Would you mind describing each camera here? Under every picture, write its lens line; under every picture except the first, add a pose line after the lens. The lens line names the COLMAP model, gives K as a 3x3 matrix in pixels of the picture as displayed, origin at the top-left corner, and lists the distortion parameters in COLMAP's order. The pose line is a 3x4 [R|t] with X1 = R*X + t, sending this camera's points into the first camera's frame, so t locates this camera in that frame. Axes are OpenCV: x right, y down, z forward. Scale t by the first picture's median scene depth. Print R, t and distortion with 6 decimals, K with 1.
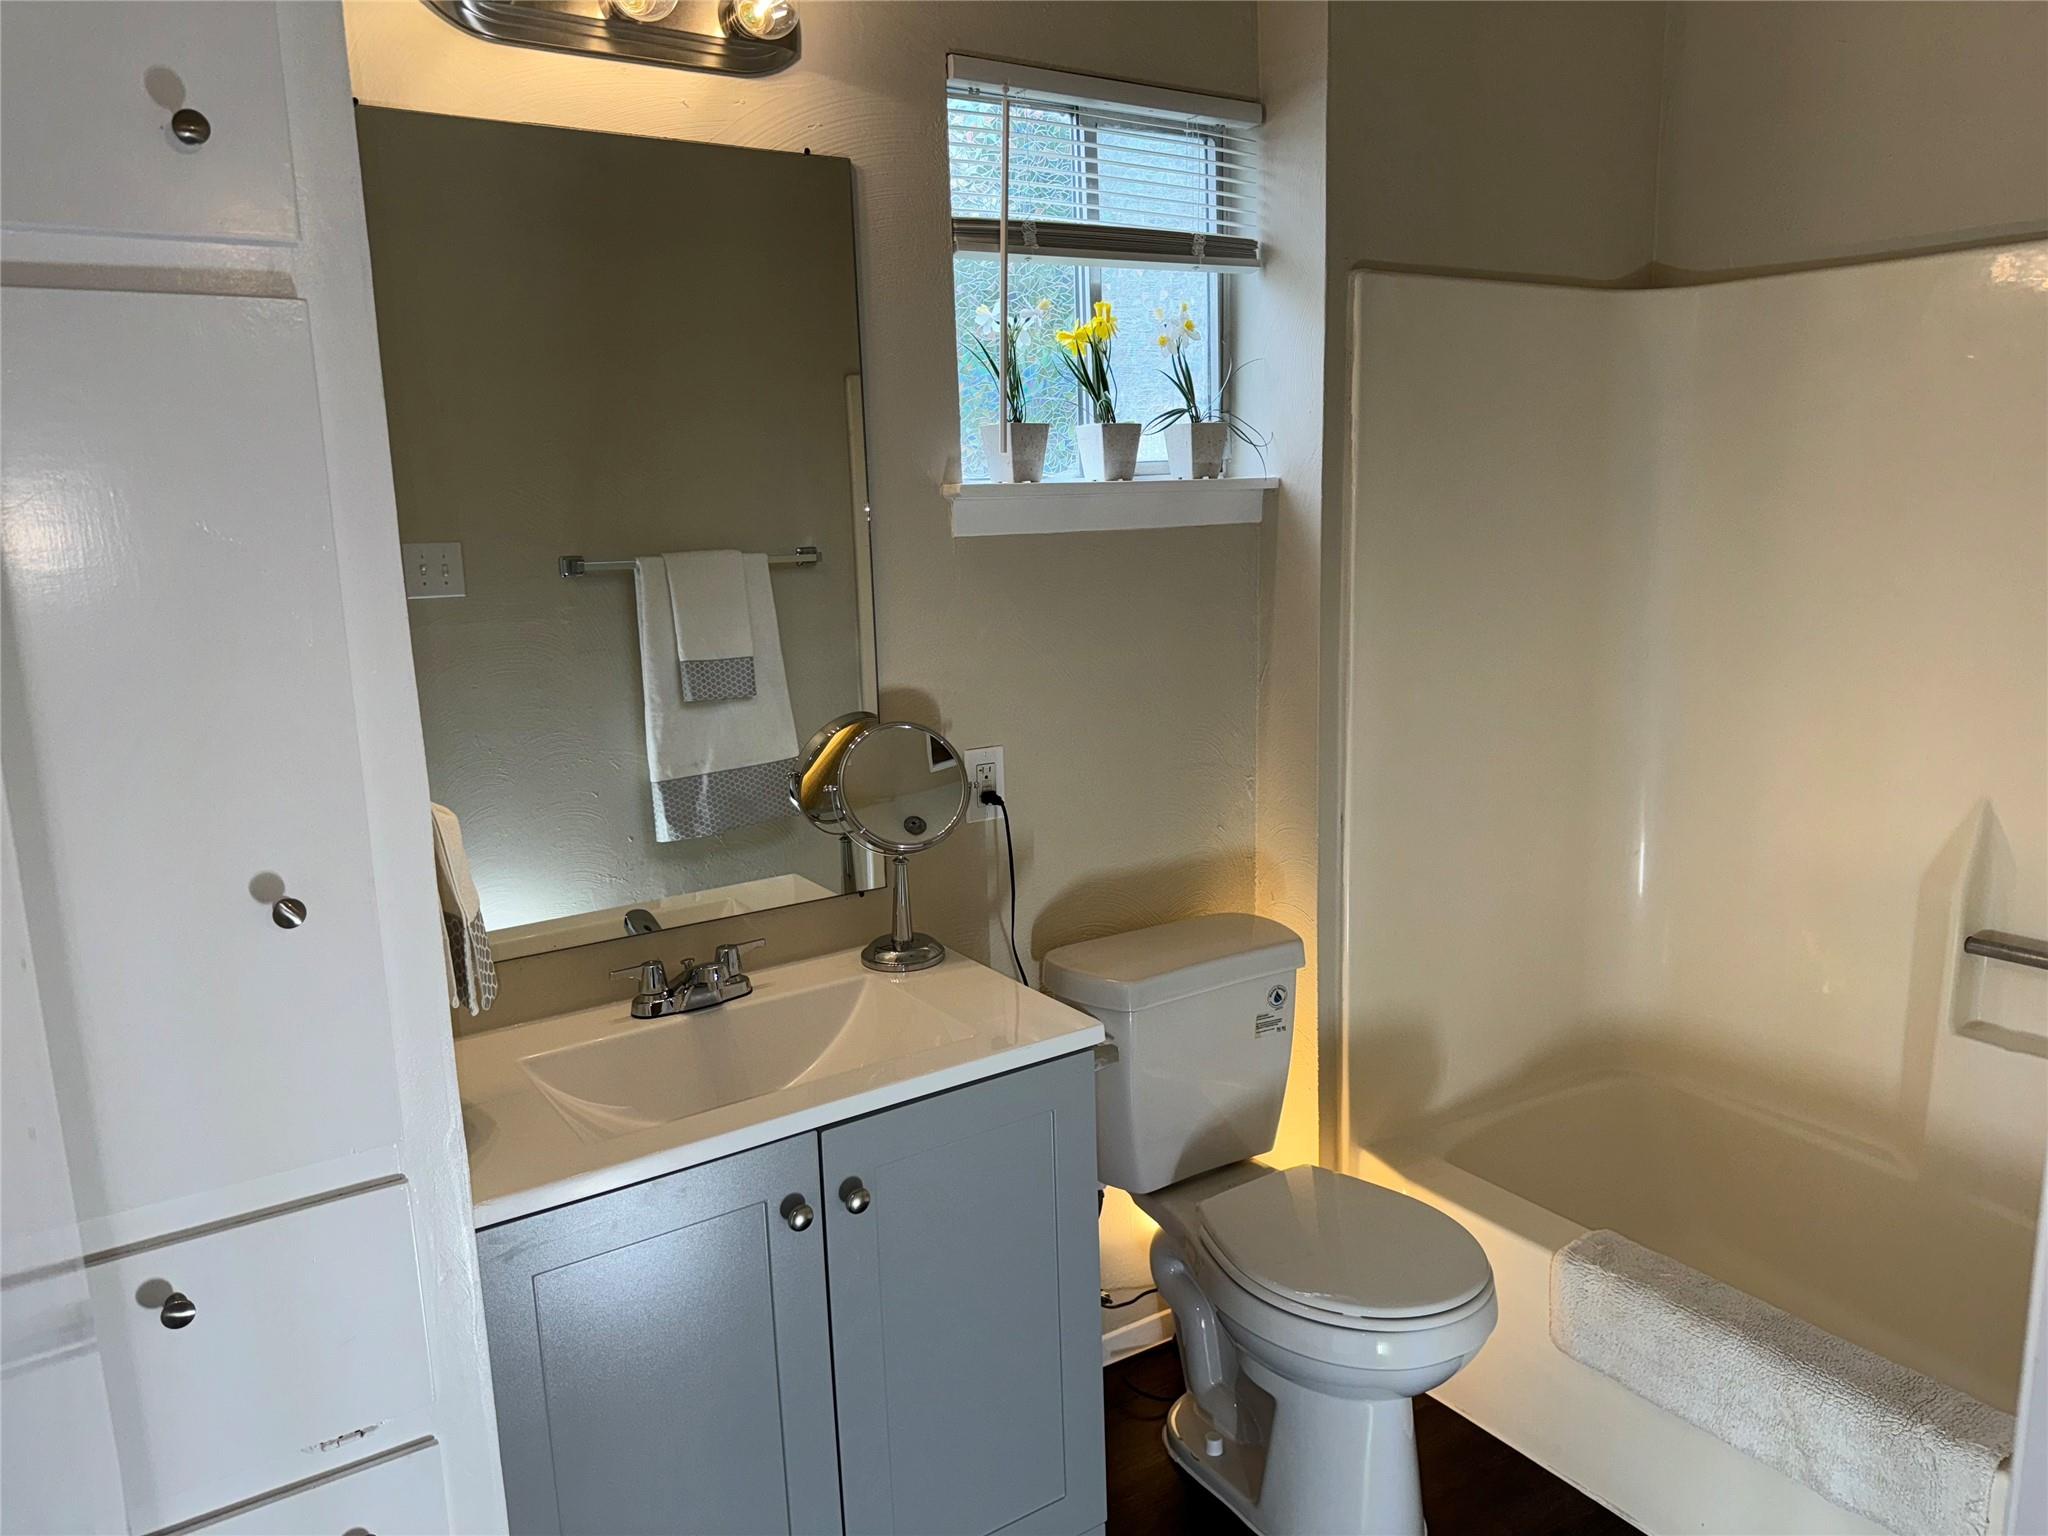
lens RADIAL K [[1400.7, 0, 1043.5], [0, 1400.7, 773.2], [0, 0, 1]] dist [0.133188, -0.189322]
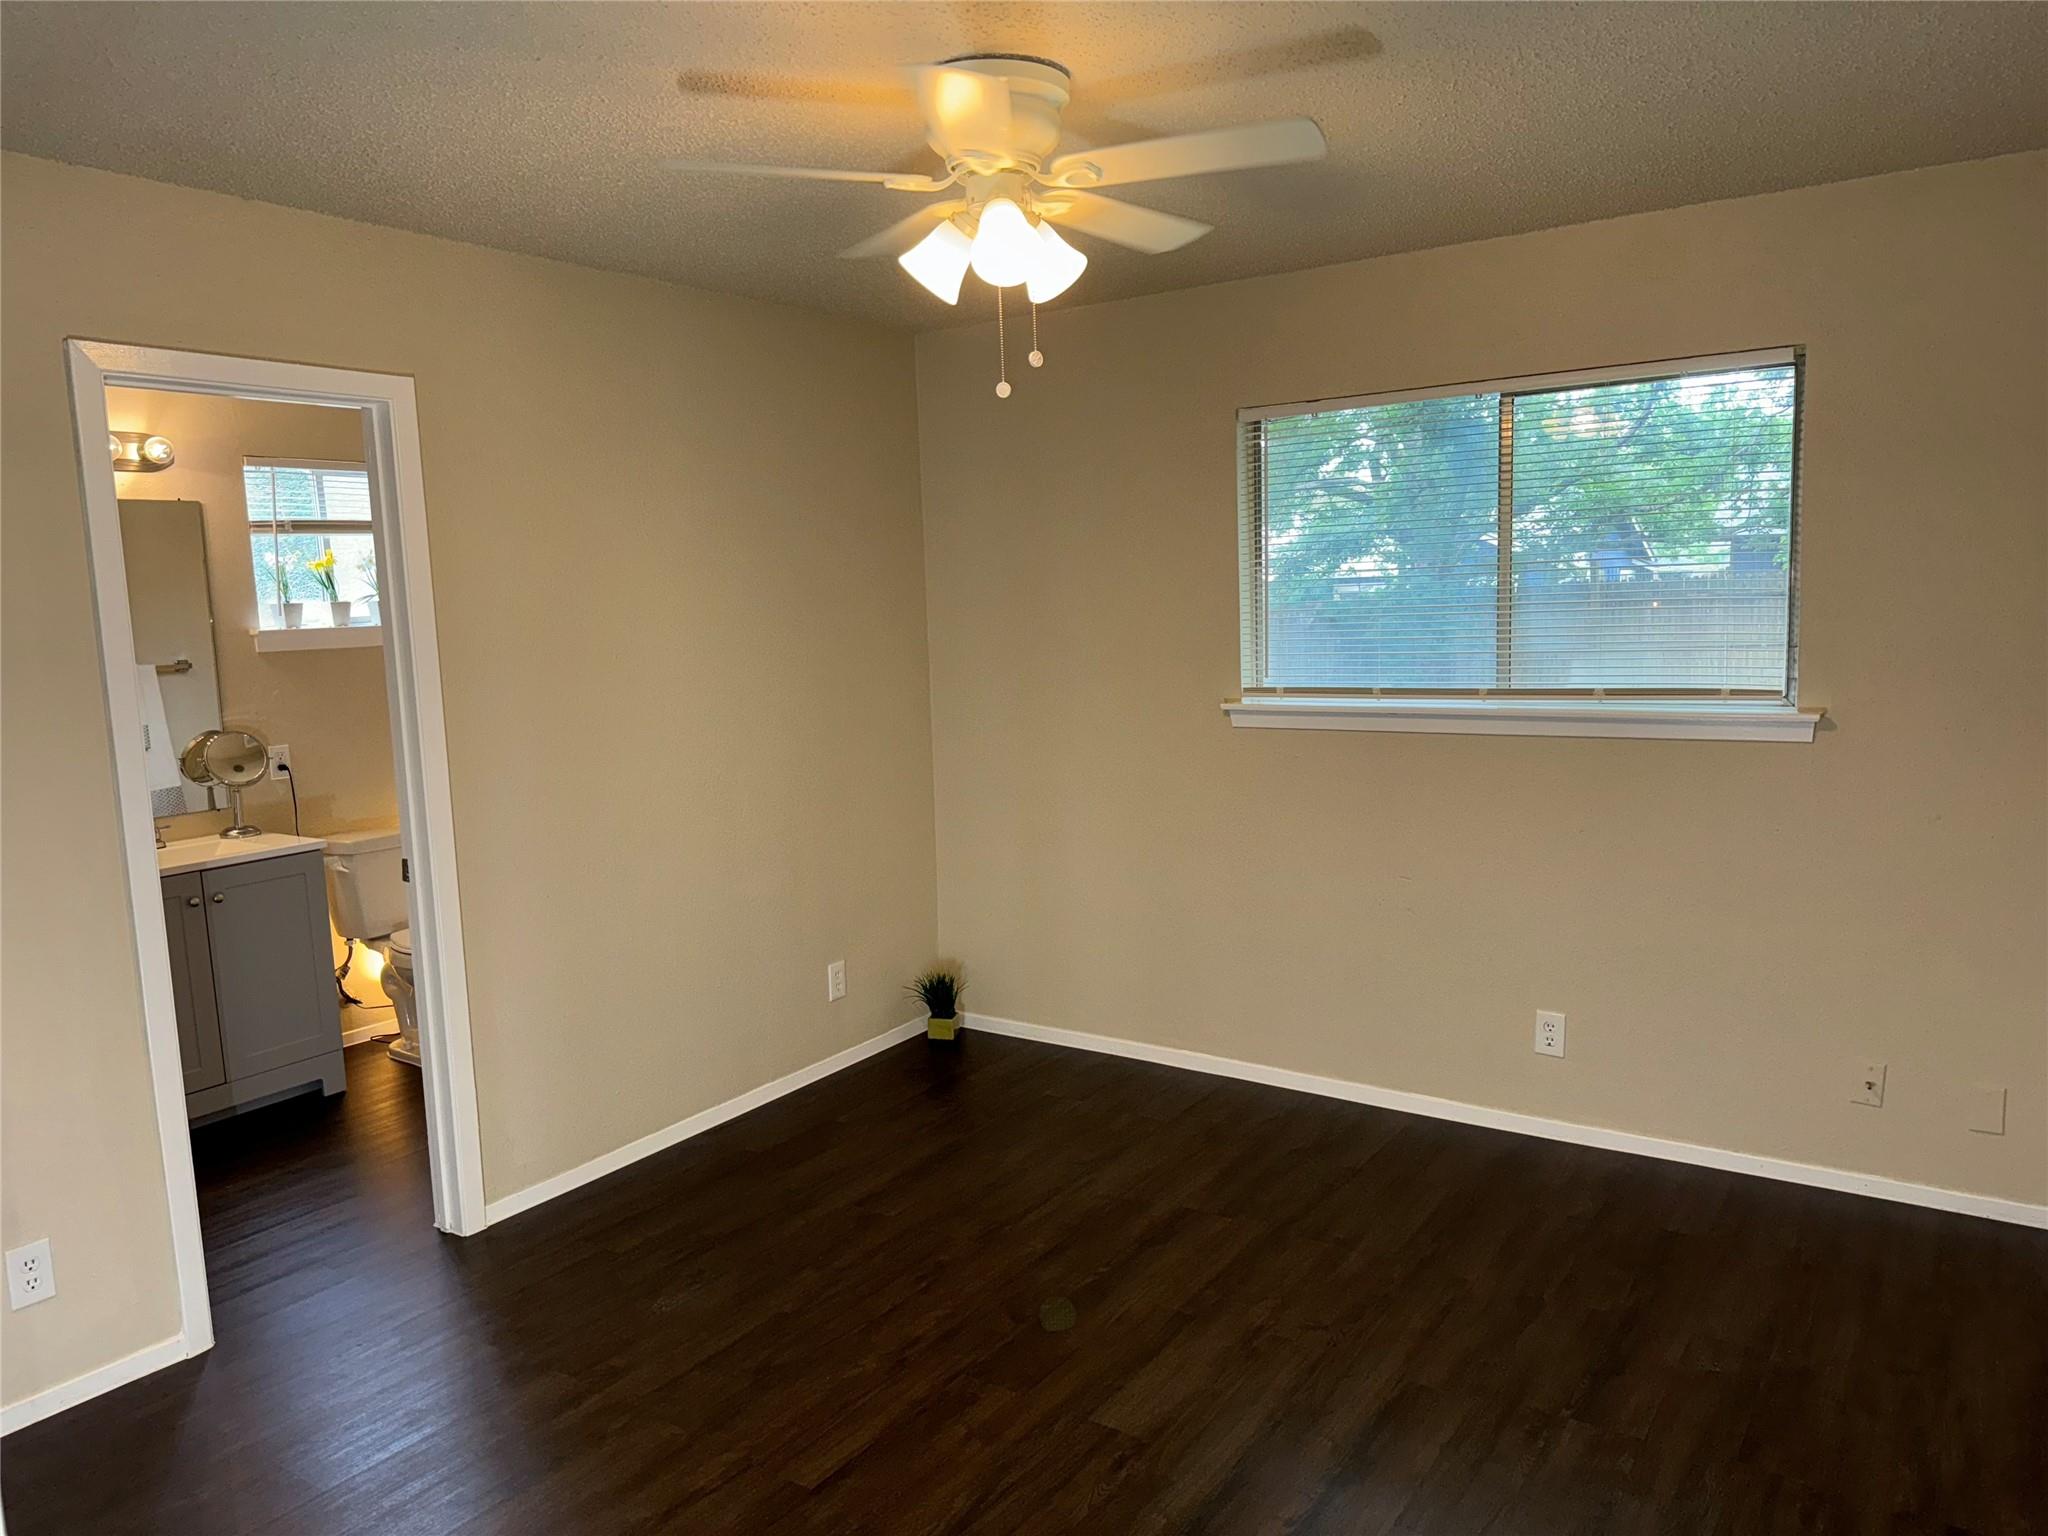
lens RADIAL K [[1400.7, 0, 1043.5], [0, 1400.7, 773.2], [0, 0, 1]] dist [0.133188, -0.189322]
pose [[0.928186, -0.056663, 0.367777, 0.250862], [0.082846, 0.995000, -0.055786, 0.257661], [-0.362777, 0.082249, 0.928239, -1.579701]]
